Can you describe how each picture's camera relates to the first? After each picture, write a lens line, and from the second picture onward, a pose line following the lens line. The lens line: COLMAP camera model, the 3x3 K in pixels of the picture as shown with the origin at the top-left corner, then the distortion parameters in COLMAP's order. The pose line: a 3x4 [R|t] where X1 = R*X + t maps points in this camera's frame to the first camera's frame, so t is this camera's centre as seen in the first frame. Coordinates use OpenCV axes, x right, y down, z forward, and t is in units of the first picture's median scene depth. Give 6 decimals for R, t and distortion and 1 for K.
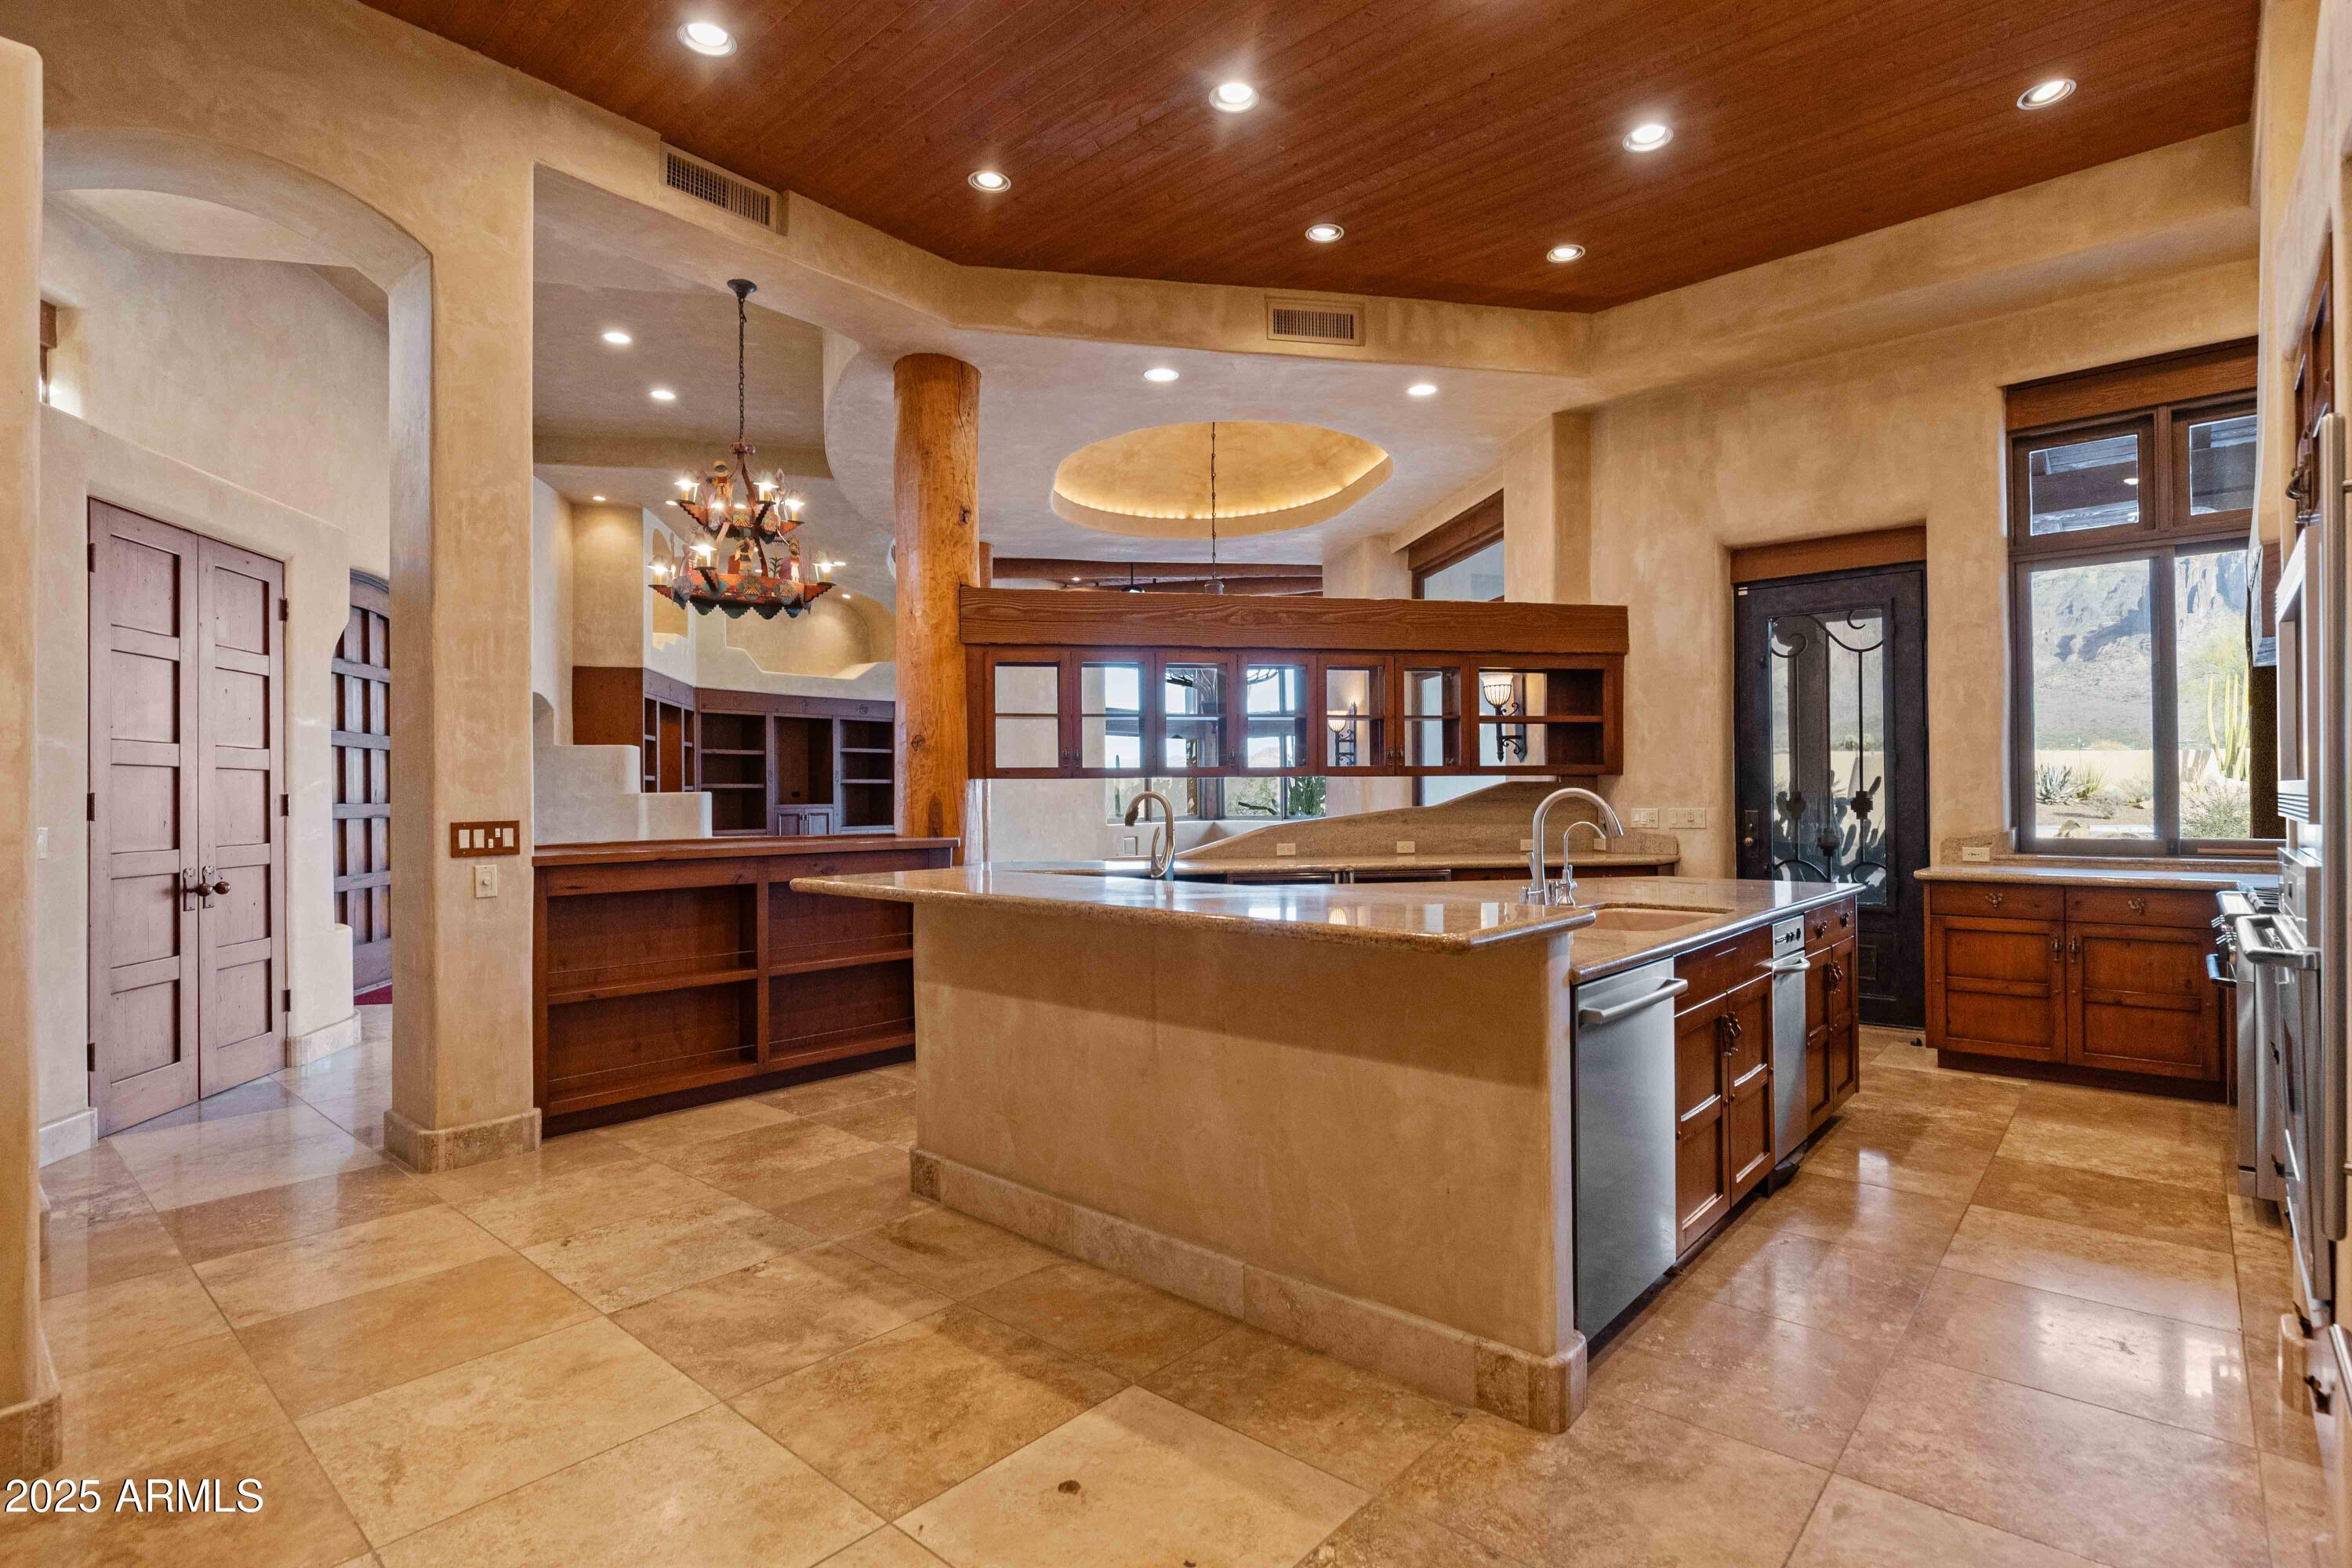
lens RADIAL K [[1126.3, 0, 1227.0], [0, 1126.3, 784.2], [0, 0, 1]] dist [0.001433, -0.000624]
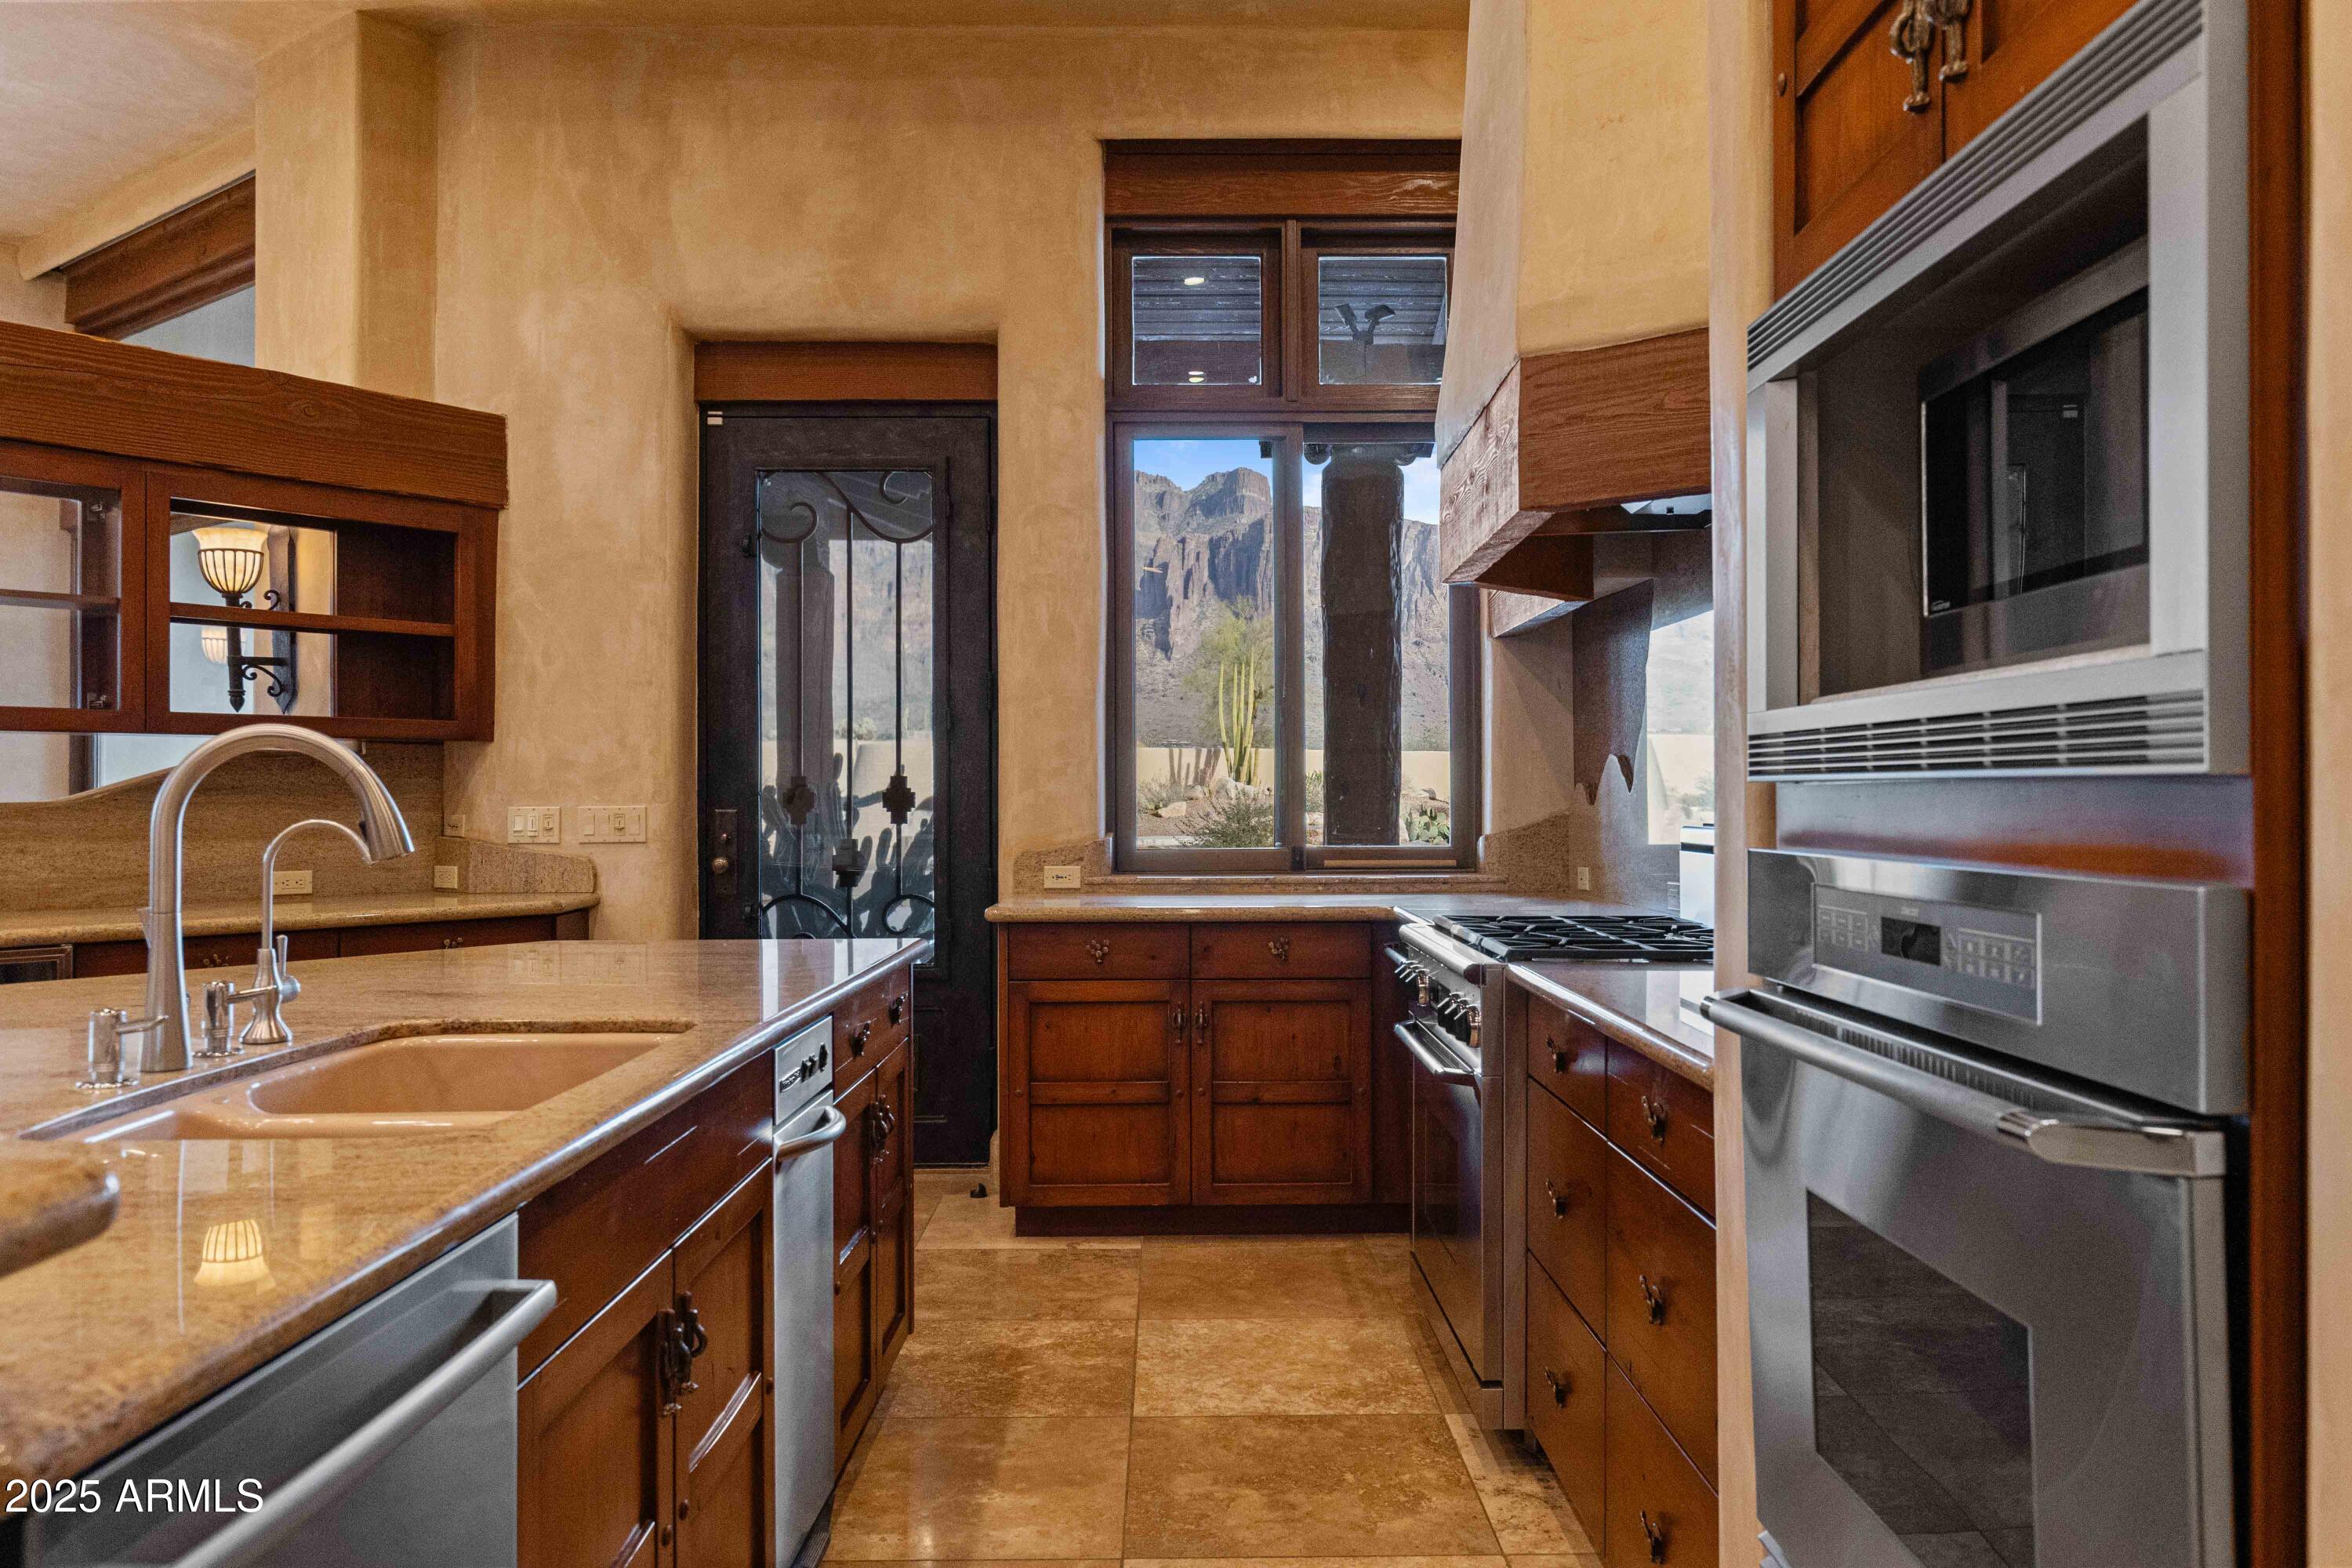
lens RADIAL K [[1665.6, 0, 1176.0], [0, 1665.6, 784.0], [0, 0, 1]] dist [-0.002071, -0.000849]
pose [[0.763147, 0.009706, 0.646151, 0.117773], [-0.008771, 0.999951, -0.004661, 0.014707], [-0.646165, -0.002111, 0.763195, 0.259773]]
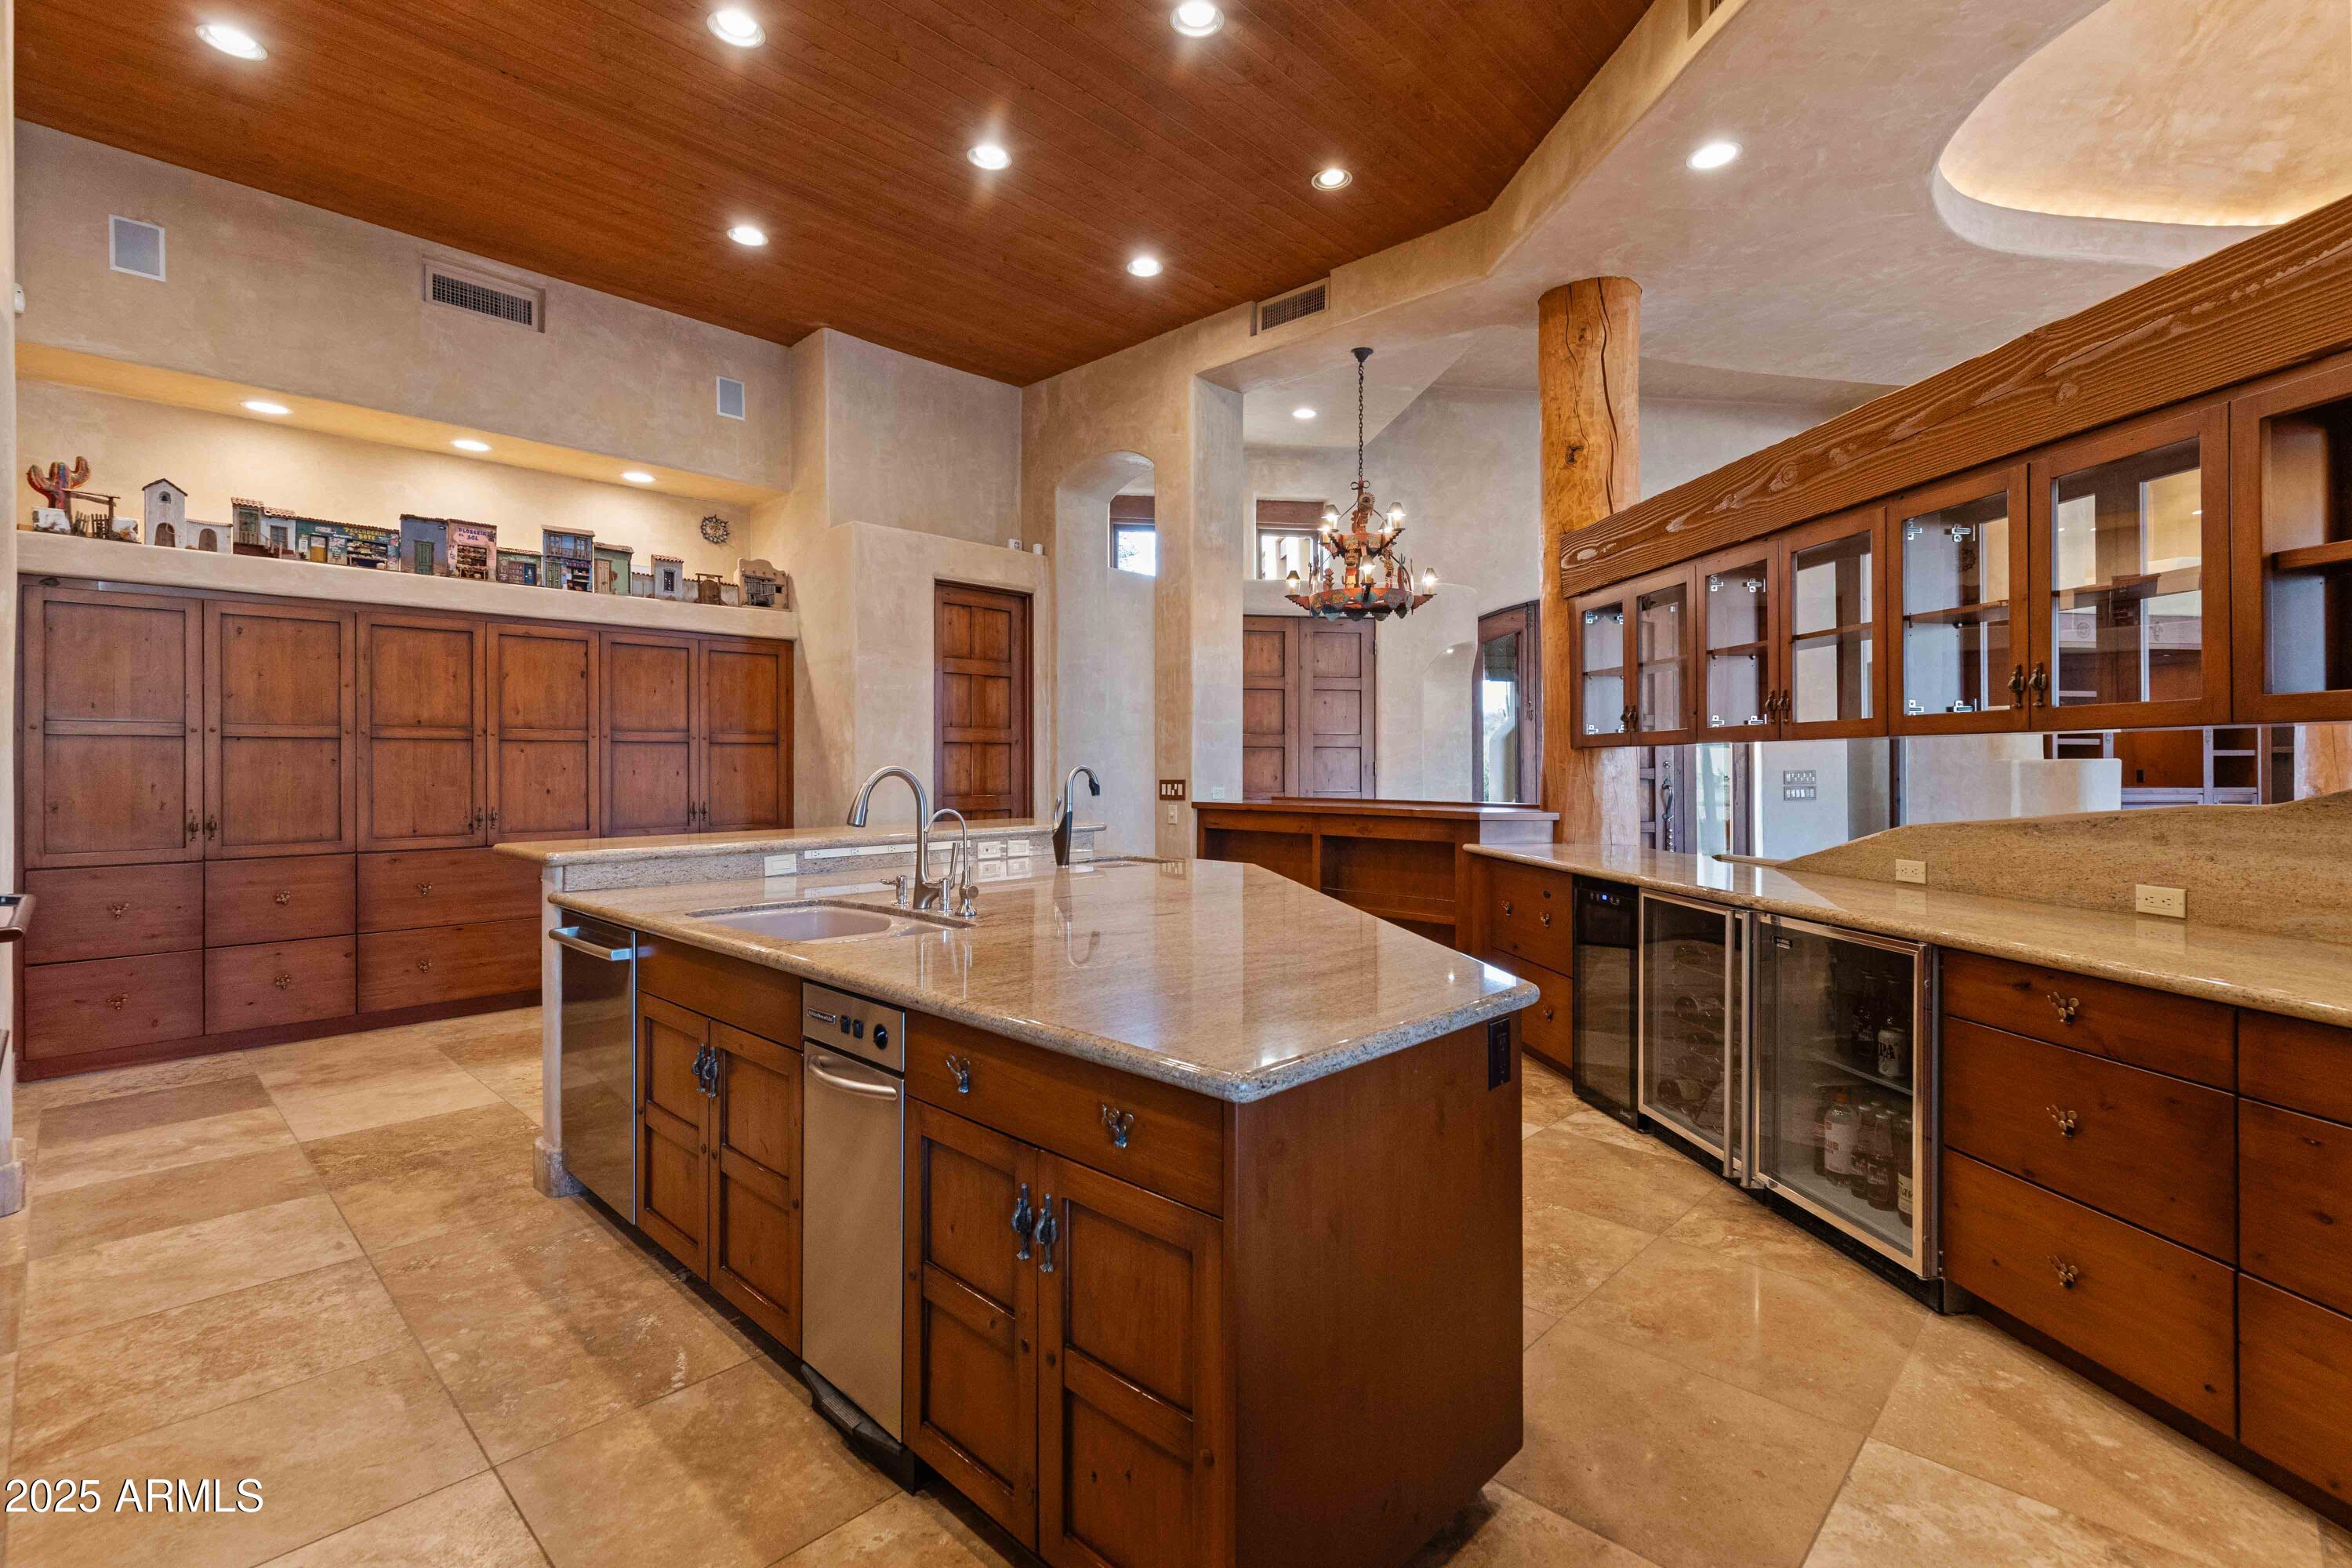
lens RADIAL K [[1043.5, 0, 1176.1], [0, 1043.5, 779.9], [0, 0, 1]] dist [0.009804, -0.000048]
pose [[-0.057621, 0.023460, -0.998063, 0.660585], [0.008584, 0.999699, 0.023003, -0.002576], [0.998302, -0.007242, -0.057805, 0.776995]]
